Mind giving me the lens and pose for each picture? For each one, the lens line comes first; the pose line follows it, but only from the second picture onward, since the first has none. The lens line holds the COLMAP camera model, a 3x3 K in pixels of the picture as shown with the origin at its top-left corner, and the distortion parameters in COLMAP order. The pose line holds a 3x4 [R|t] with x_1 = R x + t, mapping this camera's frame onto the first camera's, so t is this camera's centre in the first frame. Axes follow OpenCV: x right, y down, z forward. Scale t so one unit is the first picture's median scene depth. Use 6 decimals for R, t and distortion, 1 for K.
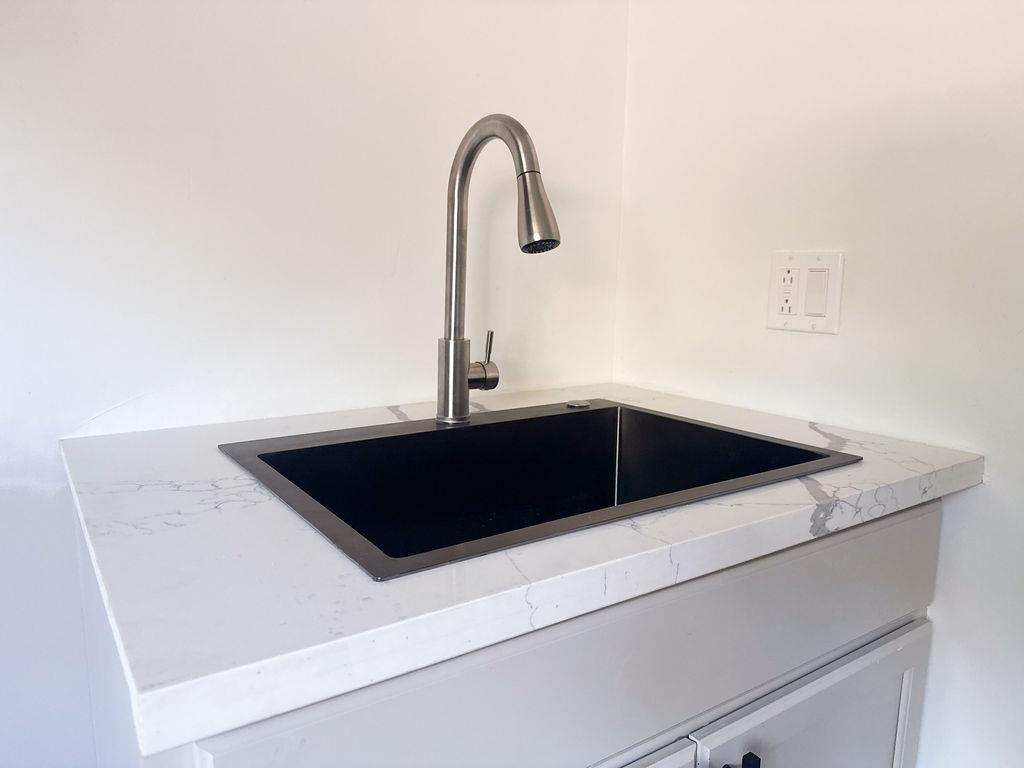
lens RADIAL K [[718.2, 0, 512.0], [0, 718.2, 384.0], [0, 0, 1]] dist [0.125767, -0.183060]
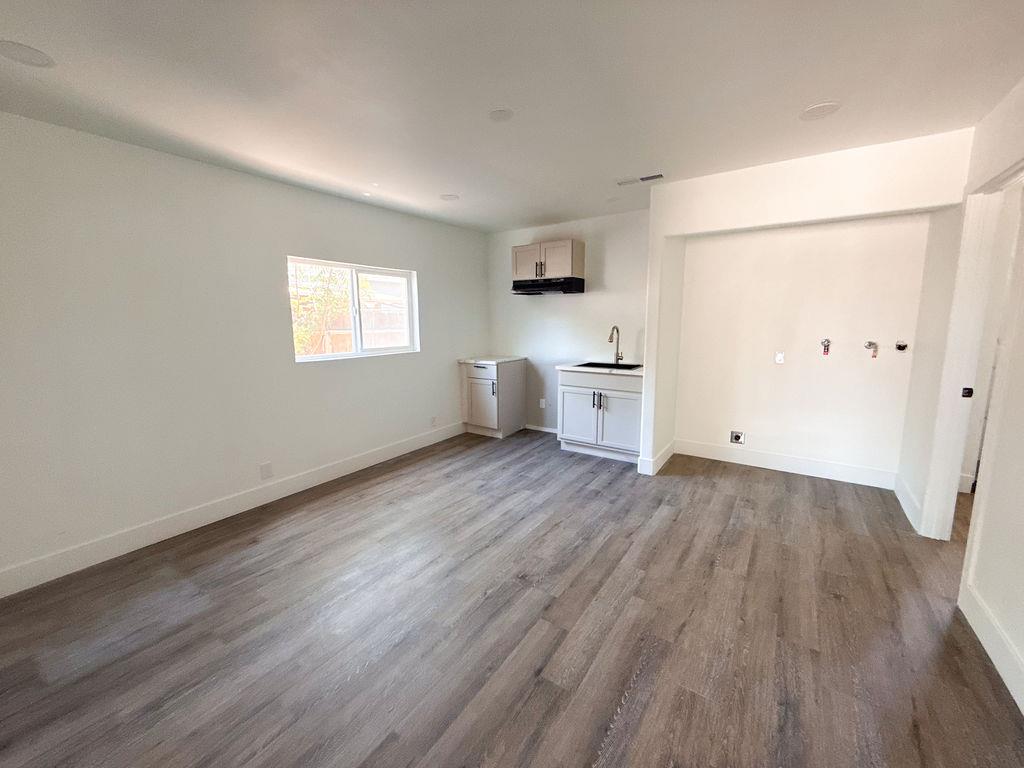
lens RADIAL K [[424.5, 0, 508.4], [0, 424.5, 386.6], [0, 0, 1]] dist [-0.003118, 0.000097]
pose [[0.364484, 0.134009, -0.921517, 3.629943], [-0.146954, 0.985468, 0.085186, 0.073670], [0.919541, 0.104371, 0.378880, -1.674111]]
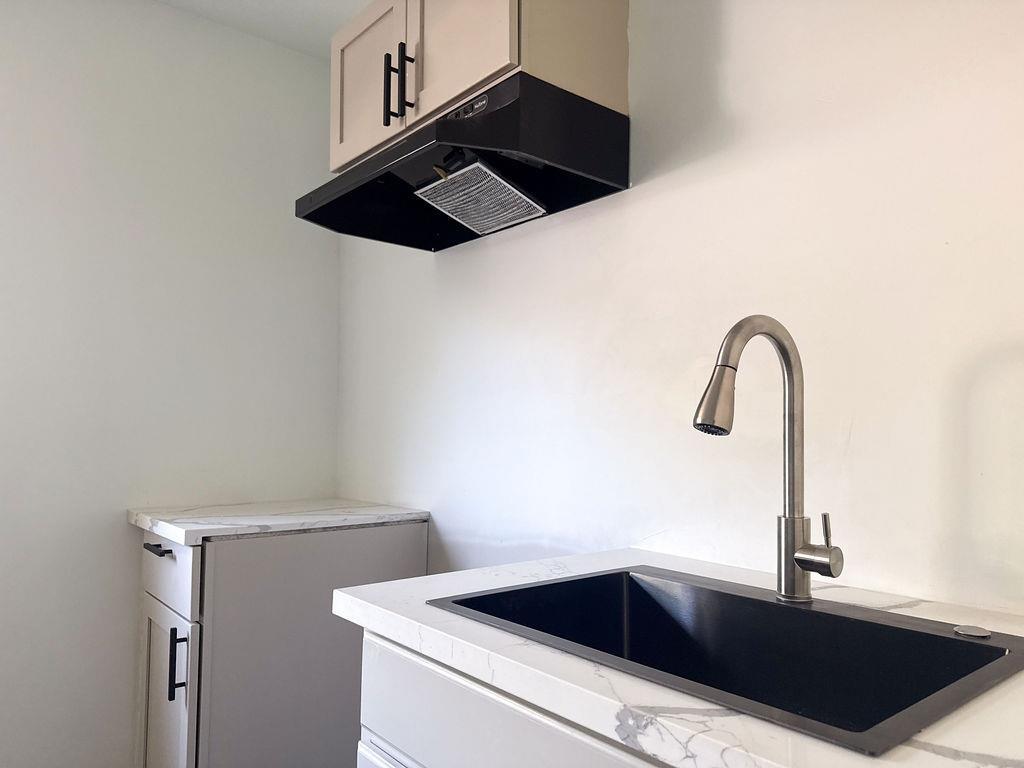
lens RADIAL K [[738.6, 0, 508.3], [0, 738.6, 398.2], [0, 0, 1]] dist [0.044233, -0.057483]
pose [[0.084628, -0.052639, -0.995021, 0.944853], [-0.172928, 0.982674, -0.066694, -0.087412], [0.981292, 0.177711, 0.074059, 0.504351]]
